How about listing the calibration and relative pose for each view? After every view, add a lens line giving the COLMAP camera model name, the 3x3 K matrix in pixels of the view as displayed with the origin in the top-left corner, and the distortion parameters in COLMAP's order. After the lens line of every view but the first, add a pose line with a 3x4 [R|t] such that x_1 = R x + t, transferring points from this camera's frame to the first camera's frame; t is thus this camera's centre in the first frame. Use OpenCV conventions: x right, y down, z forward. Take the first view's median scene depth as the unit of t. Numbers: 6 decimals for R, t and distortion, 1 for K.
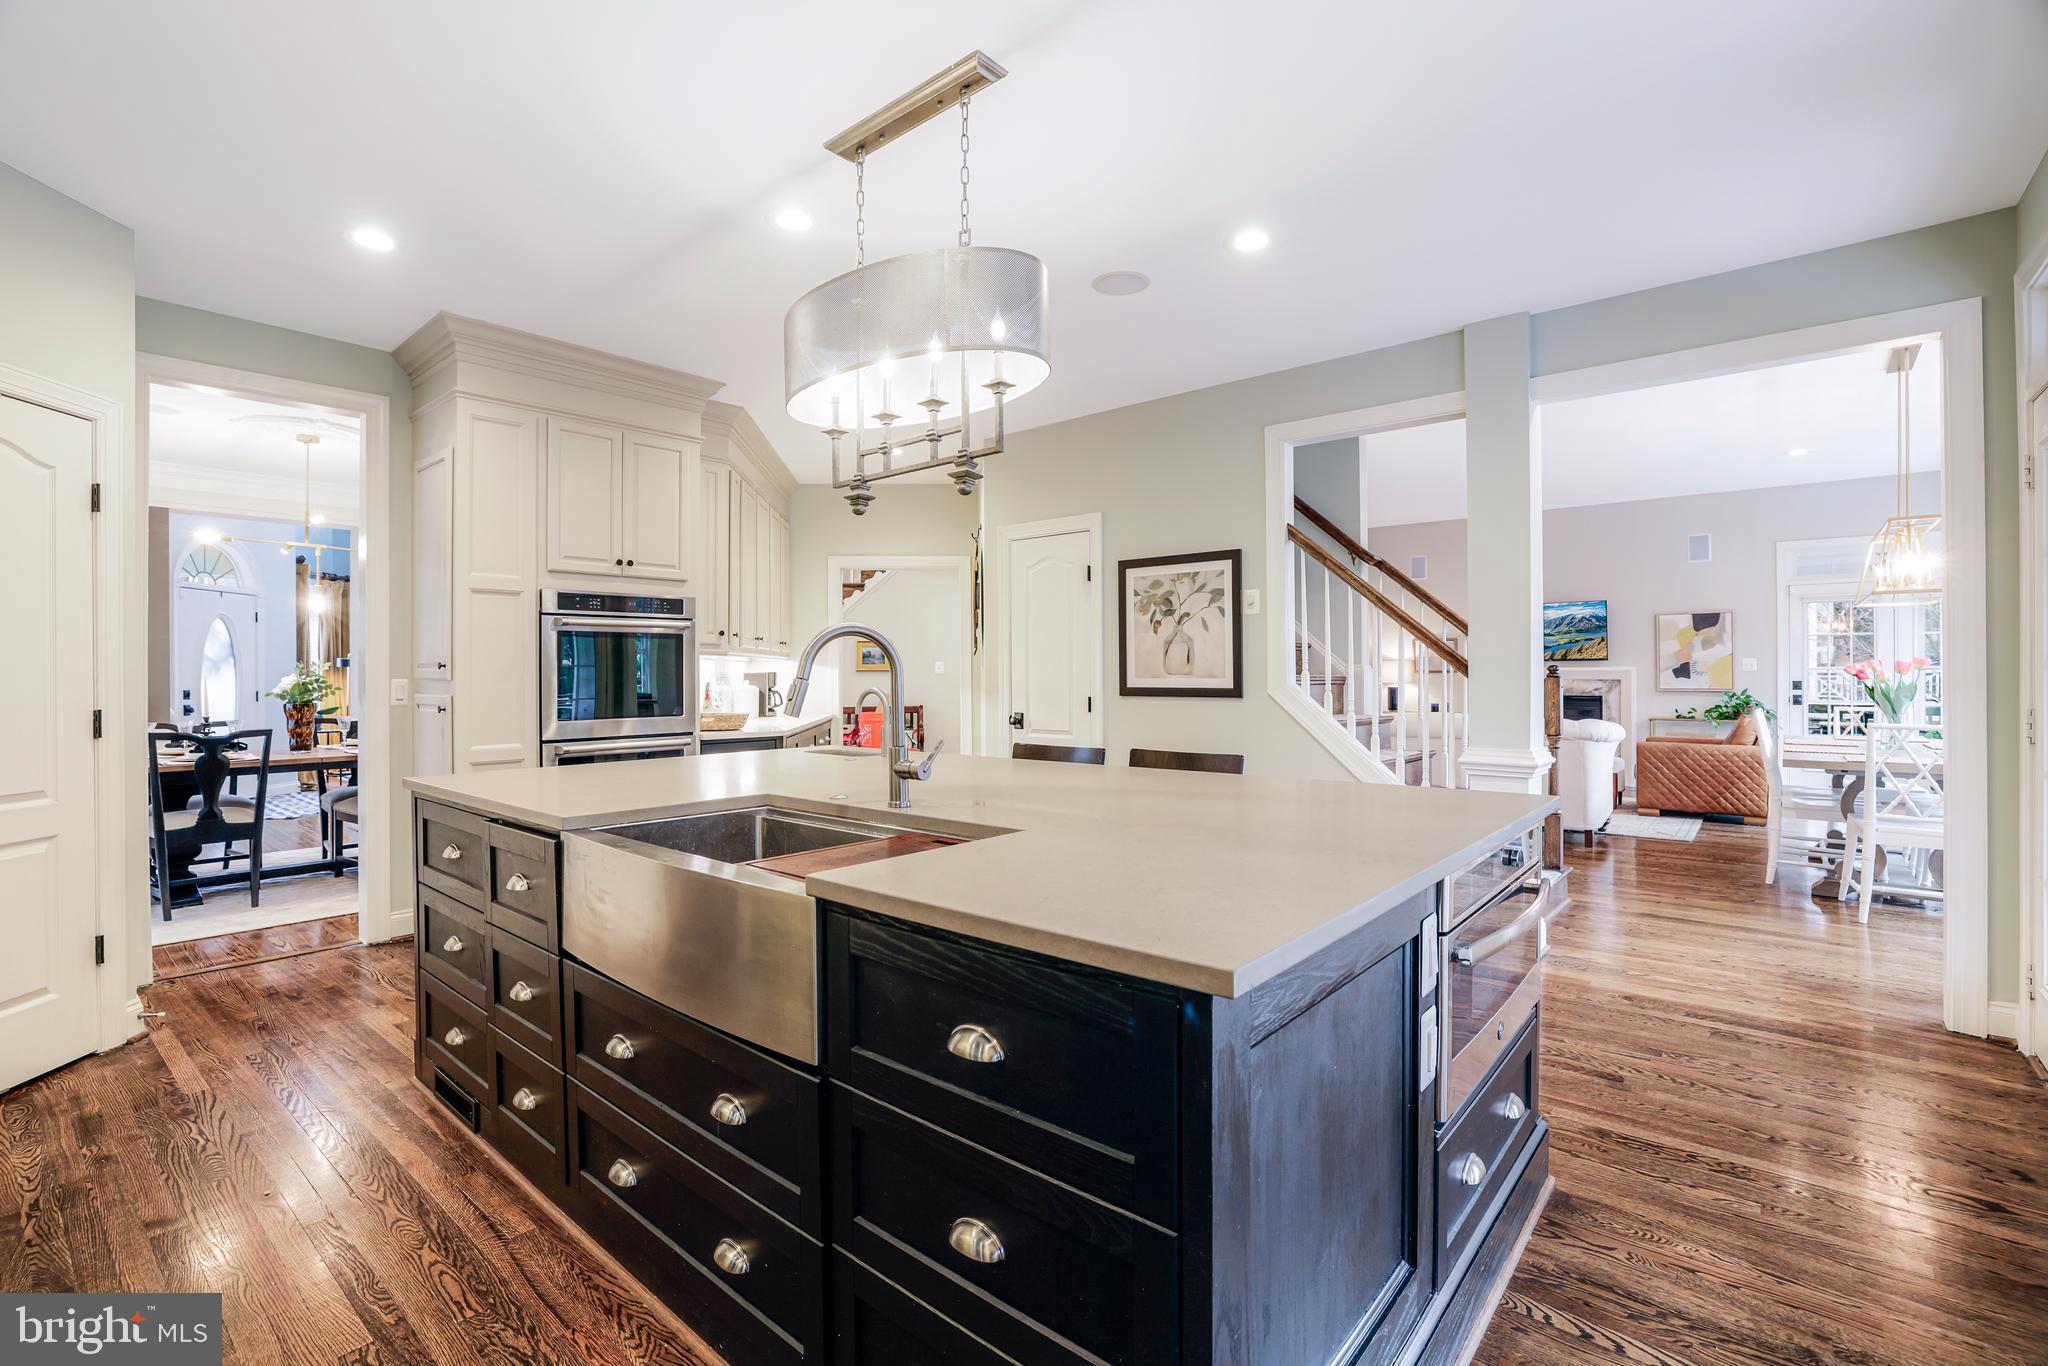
lens RADIAL K [[906.3, 0, 1021.4], [0, 906.3, 673.1], [0, 0, 1]] dist [-0.028643, 0.000531]
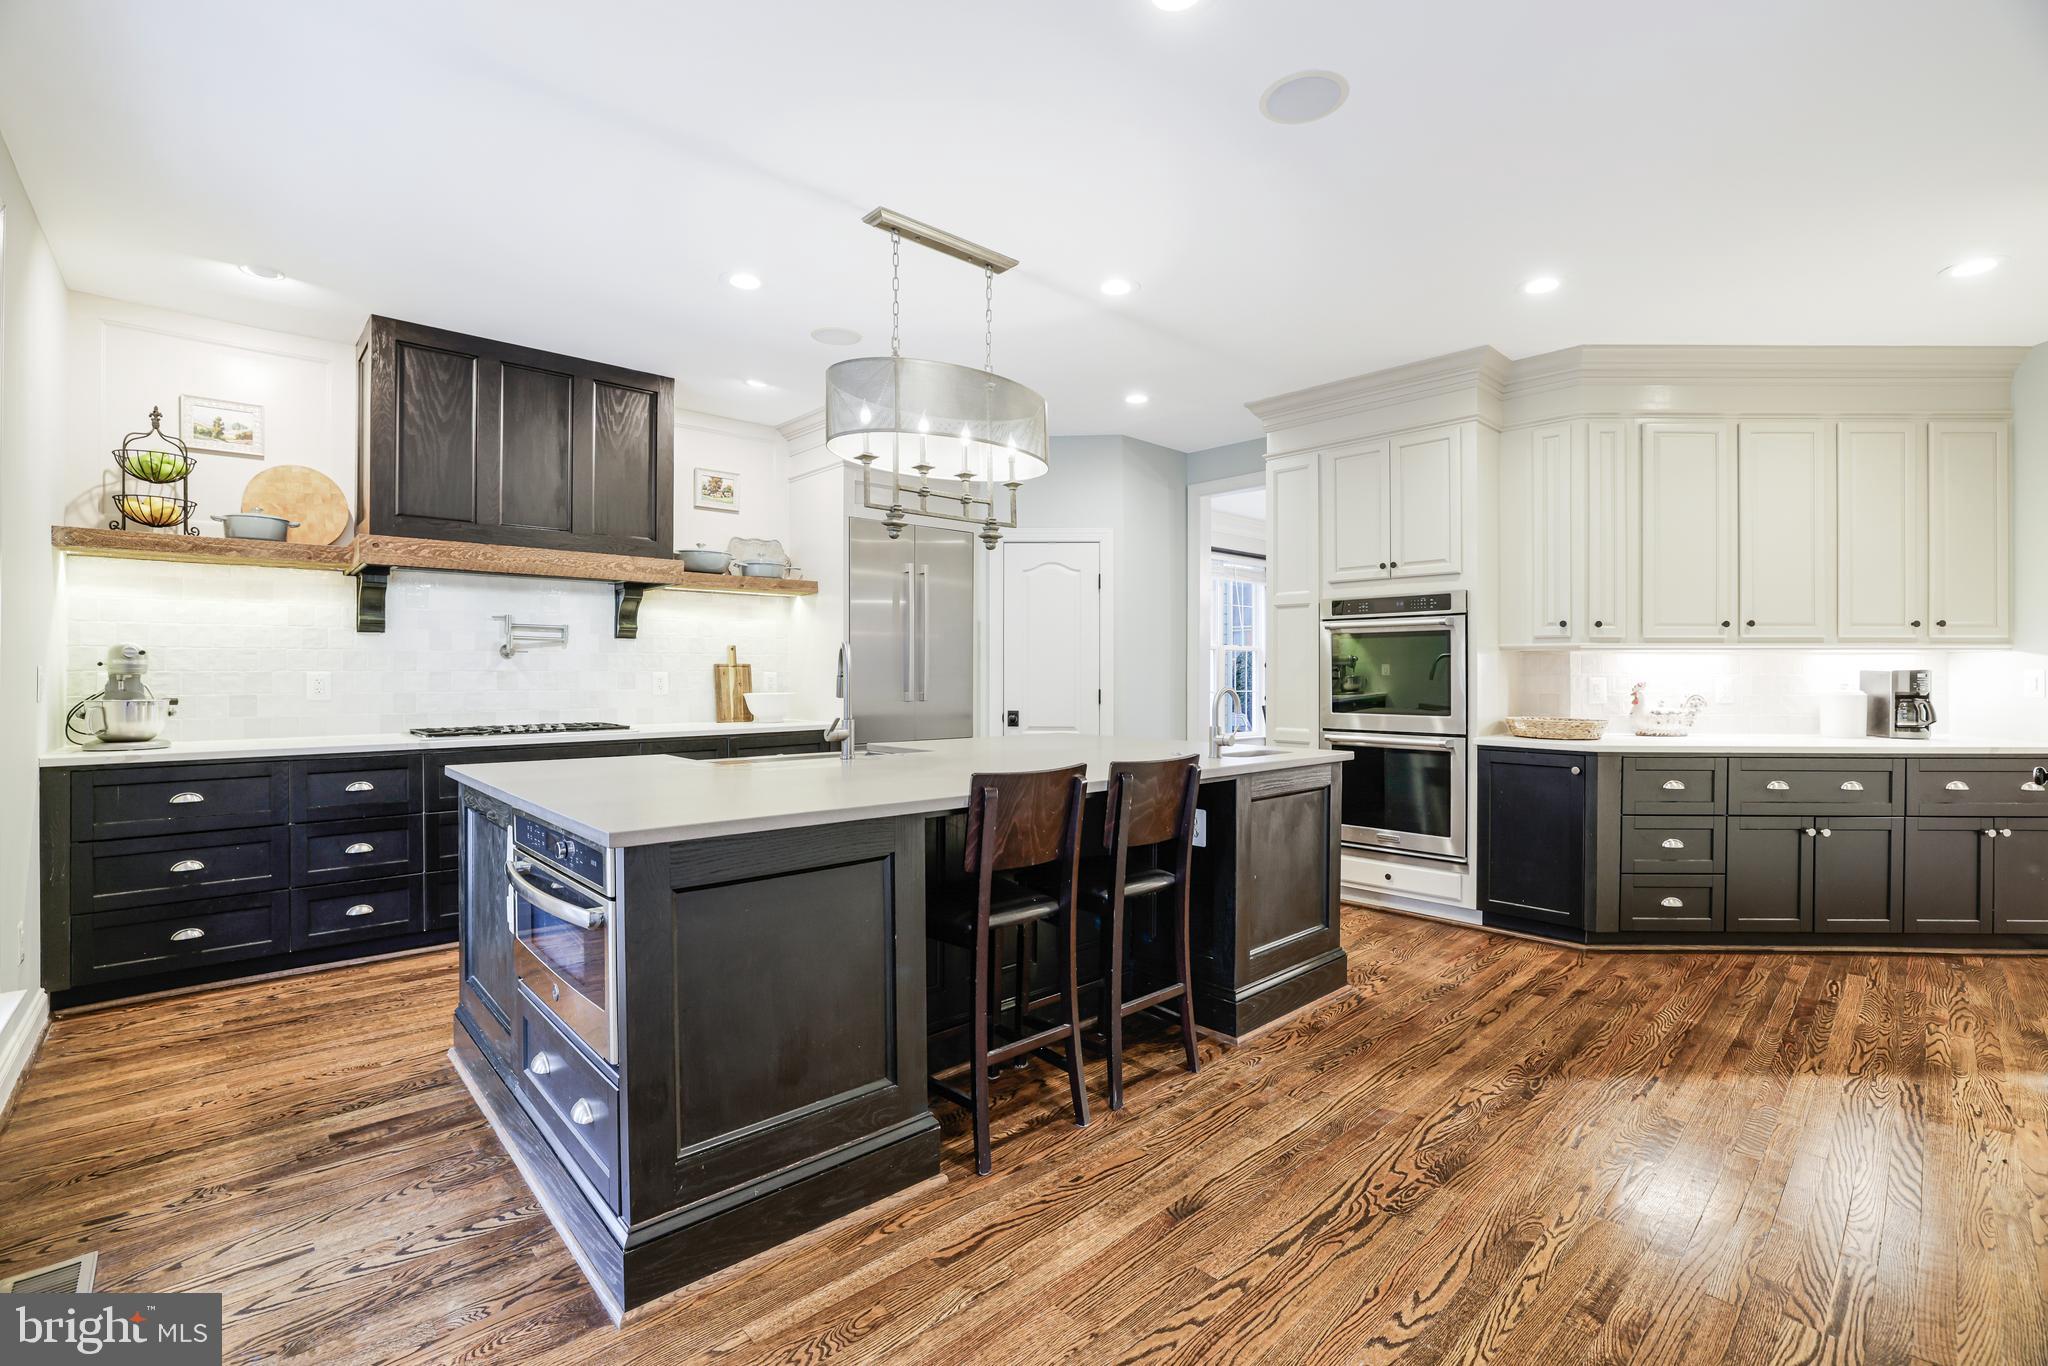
lens RADIAL K [[906.3, 0, 1021.4], [0, 906.3, 673.1], [0, 0, 1]] dist [-0.028643, 0.000531]
pose [[-0.123919, 0.006246, -0.992273, 1.046563], [0.000417, 0.999980, 0.006243, -0.007476], [0.992292, 0.000360, -0.123920, 1.140903]]
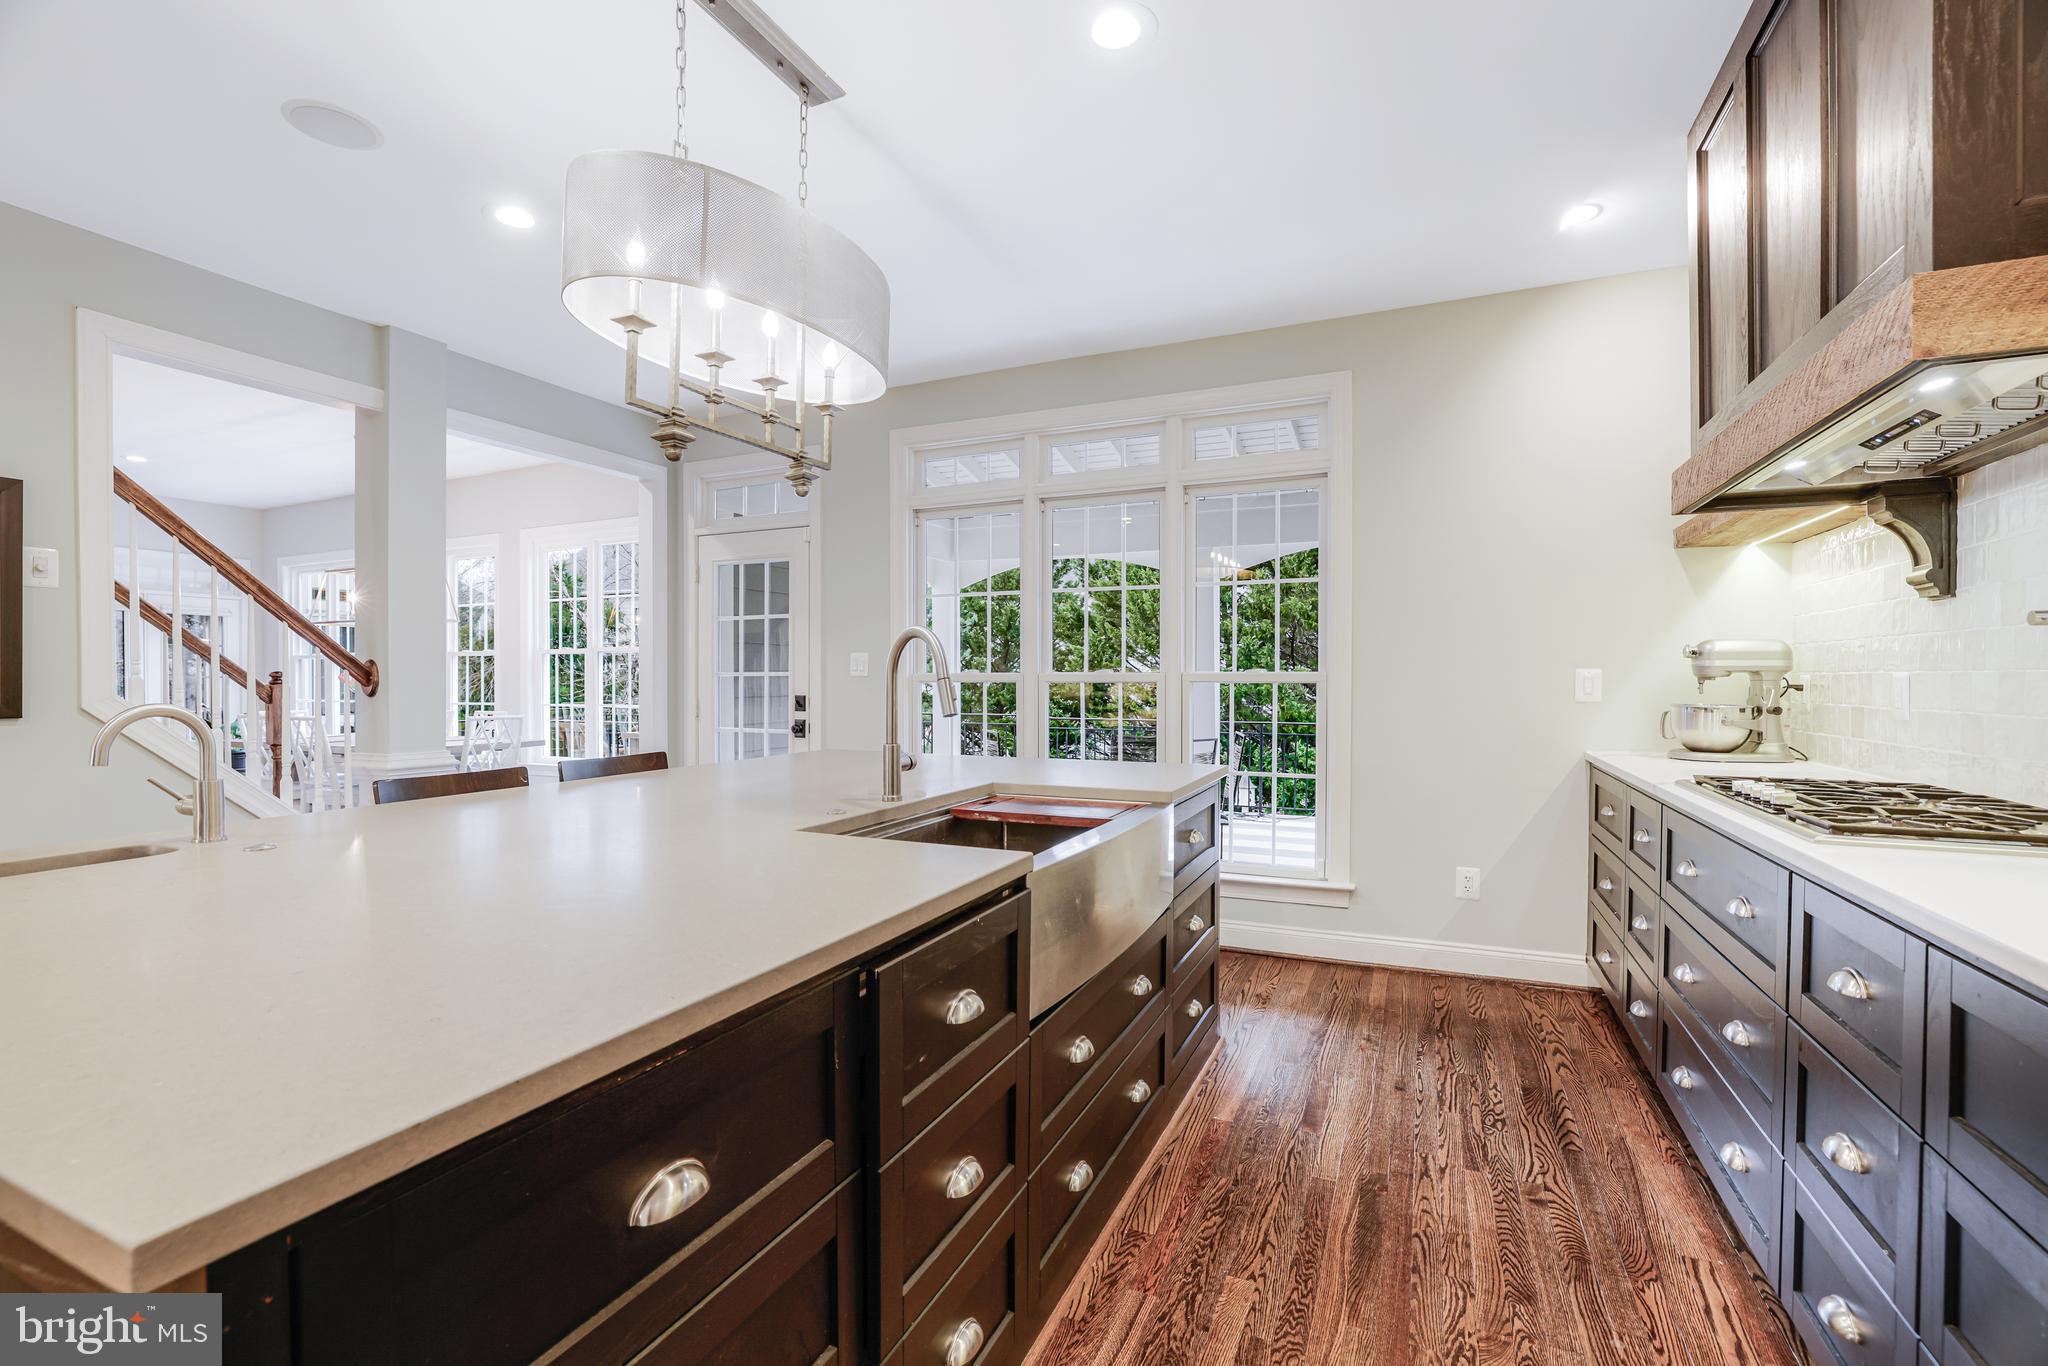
lens RADIAL K [[906.3, 0, 1021.4], [0, 906.3, 673.1], [0, 0, 1]] dist [-0.028643, 0.000531]
pose [[-0.280085, 0.012042, 0.959900, -0.924109], [0.002007, 0.999926, -0.011958, 0.009629], [-0.959973, -0.001423, -0.280088, 0.889658]]
